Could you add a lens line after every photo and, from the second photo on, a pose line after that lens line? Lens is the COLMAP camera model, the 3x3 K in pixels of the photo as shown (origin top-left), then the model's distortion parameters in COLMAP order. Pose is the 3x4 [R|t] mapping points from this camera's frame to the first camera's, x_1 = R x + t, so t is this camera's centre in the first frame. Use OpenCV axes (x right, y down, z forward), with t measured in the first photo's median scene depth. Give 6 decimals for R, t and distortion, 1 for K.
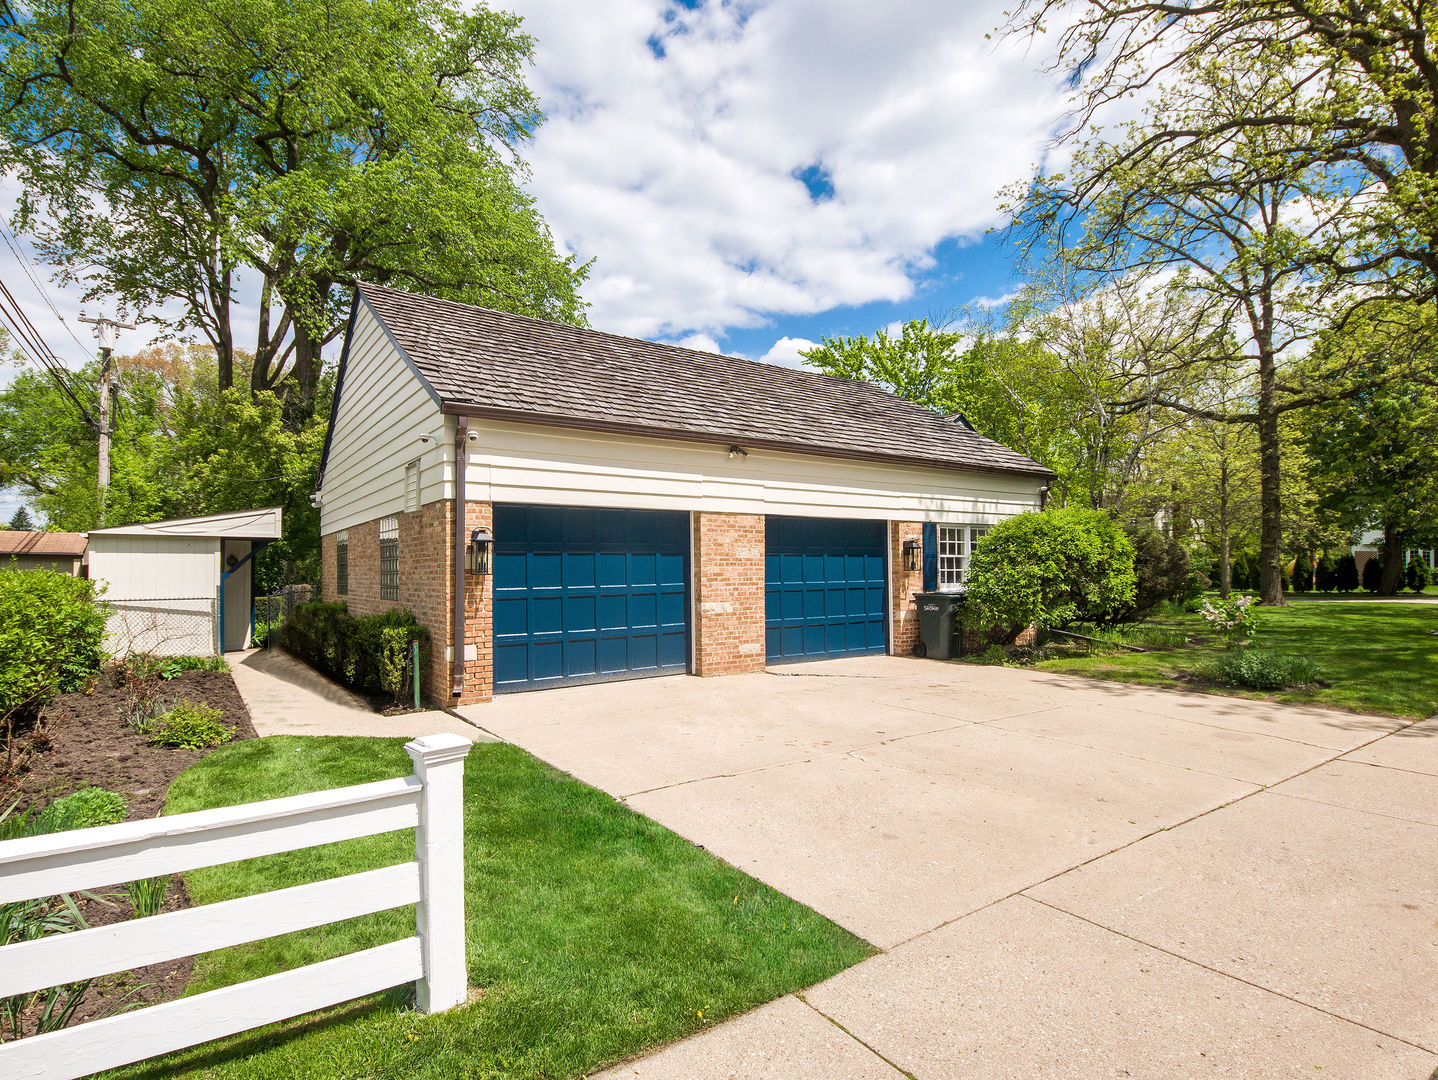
lens RADIAL K [[734.1, 0, 719.8], [0, 734.1, 536.6], [0, 0, 1]] dist [0.018283, -0.000072]
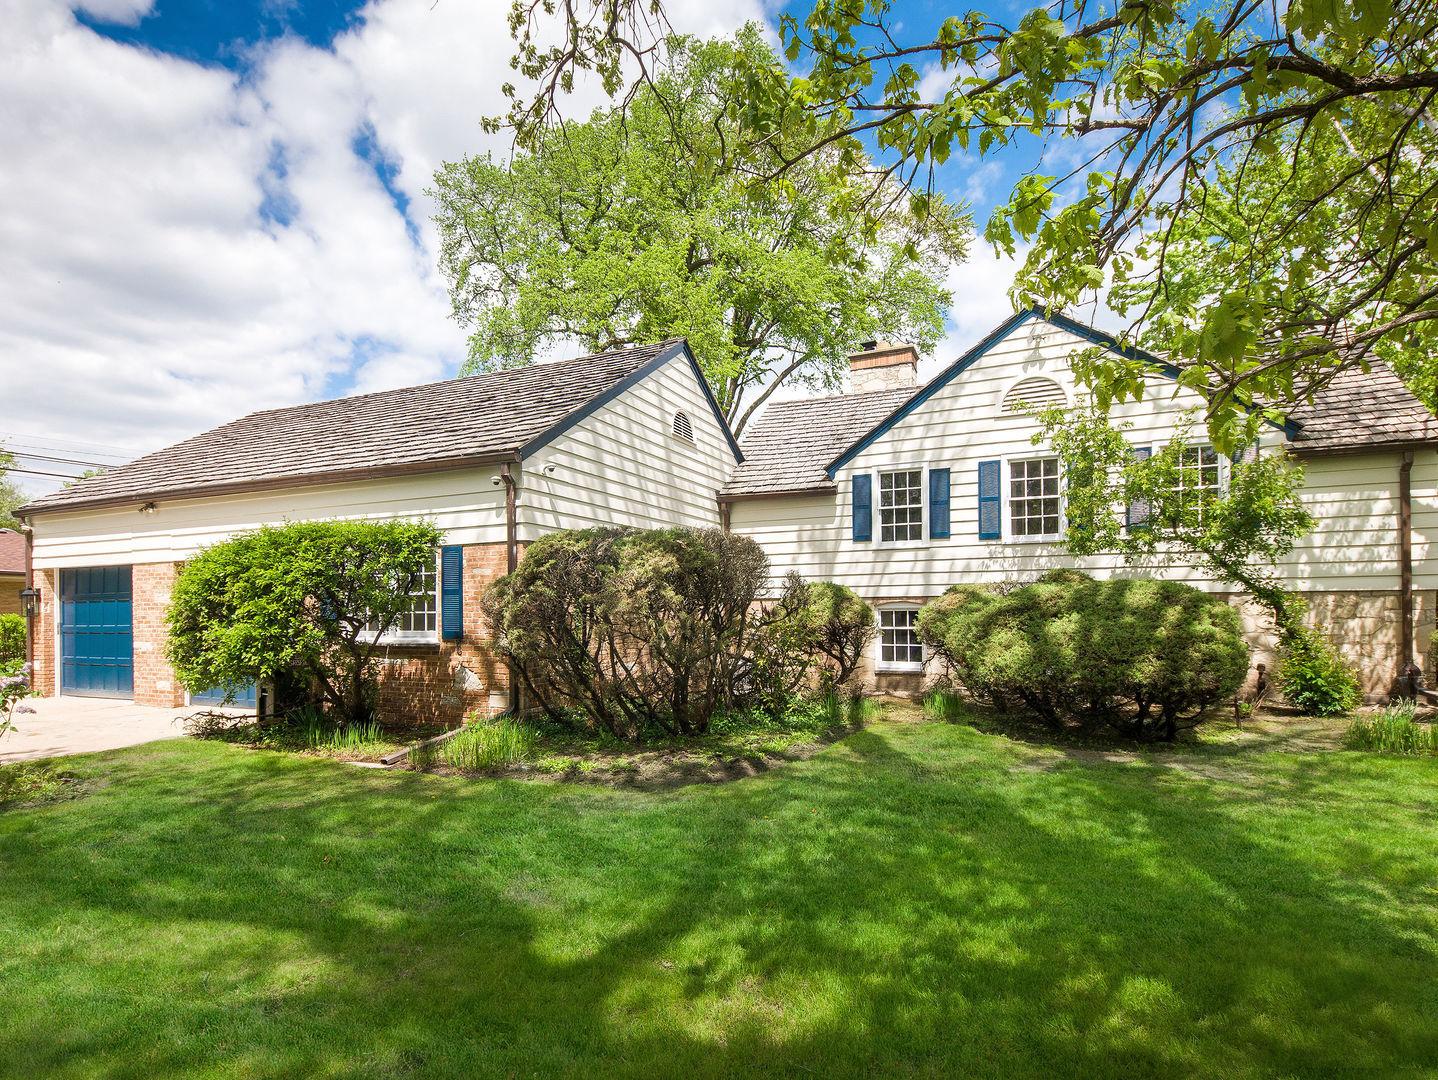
lens RADIAL K [[734.1, 0, 719.8], [0, 734.1, 536.6], [0, 0, 1]] dist [0.018283, -0.000072]
pose [[0.509047, -0.067483, -0.858089, 1.462035], [0.054694, 0.997443, -0.045997, 0.028018], [0.858999, -0.023517, 0.511437, 1.192448]]
